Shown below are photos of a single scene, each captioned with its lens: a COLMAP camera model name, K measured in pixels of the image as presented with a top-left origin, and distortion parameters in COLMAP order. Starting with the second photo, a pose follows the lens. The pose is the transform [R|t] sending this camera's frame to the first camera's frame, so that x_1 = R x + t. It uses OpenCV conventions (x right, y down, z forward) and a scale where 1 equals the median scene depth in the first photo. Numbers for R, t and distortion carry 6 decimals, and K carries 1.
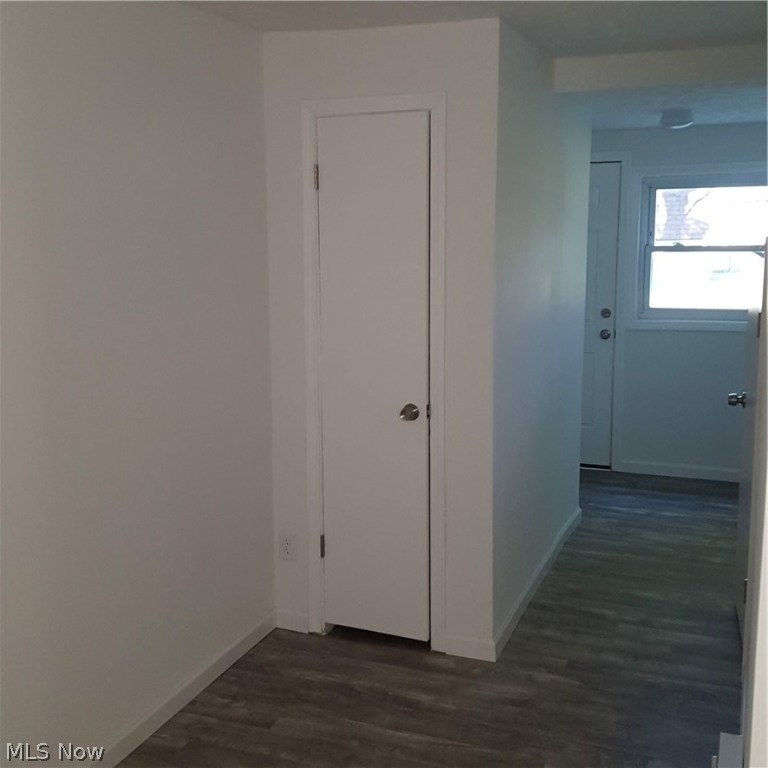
lens RADIAL K [[1008.2, 0, 384.0], [0, 1008.2, 384.3], [0, 0, 1]] dist [0.145362, 0.000000]
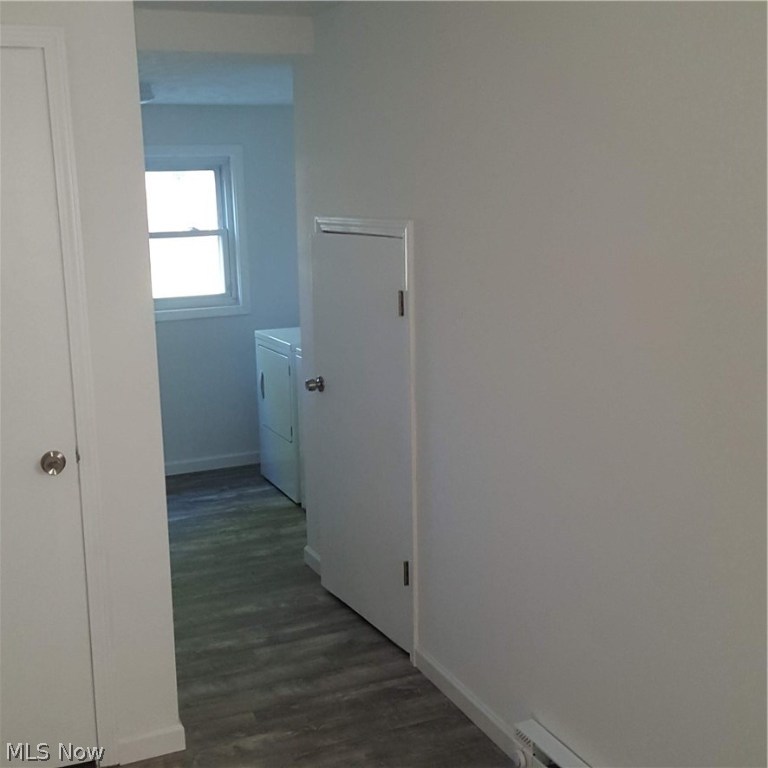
lens RADIAL K [[1008.2, 0, 392.8], [0, 1008.2, 360.9], [0, 0, 1]] dist [0.145362, 0.000000]
pose [[0.736520, -0.126474, 0.664487, -0.244047], [0.135493, 0.990039, 0.038257, -0.034639], [-0.662707, 0.061856, 0.746320, 0.239592]]
